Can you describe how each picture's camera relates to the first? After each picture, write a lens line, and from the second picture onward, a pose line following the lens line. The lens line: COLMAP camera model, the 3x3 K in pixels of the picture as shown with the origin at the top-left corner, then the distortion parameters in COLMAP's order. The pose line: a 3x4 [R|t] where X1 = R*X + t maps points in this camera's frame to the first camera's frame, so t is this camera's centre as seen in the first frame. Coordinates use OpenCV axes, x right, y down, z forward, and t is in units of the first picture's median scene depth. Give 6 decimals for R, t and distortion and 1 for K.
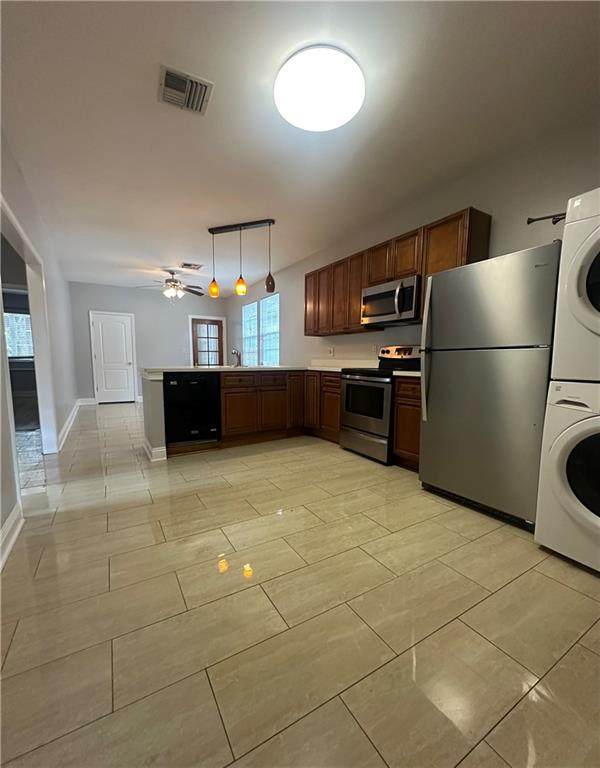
lens RADIAL K [[329.9, 0, 306.3], [0, 329.9, 397.9], [0, 0, 1]] dist [0.002280, 0.000061]
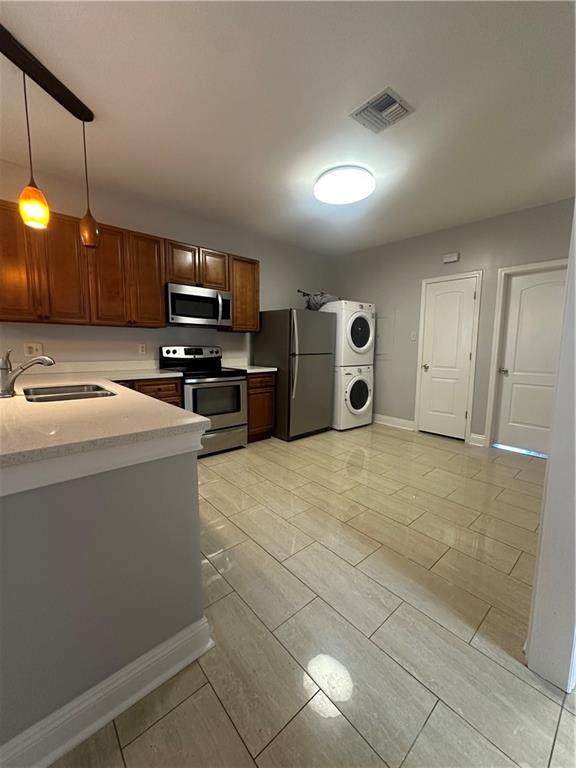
lens RADIAL K [[307.8, 0, 288.1], [0, 307.8, 382.2], [0, 0, 1]] dist [-0.002172, -0.000095]
pose [[-0.168596, -0.124118, 0.977840, -0.845758], [0.103490, 0.984328, 0.142785, -0.173373], [-0.980237, 0.125270, -0.153108, 0.969736]]
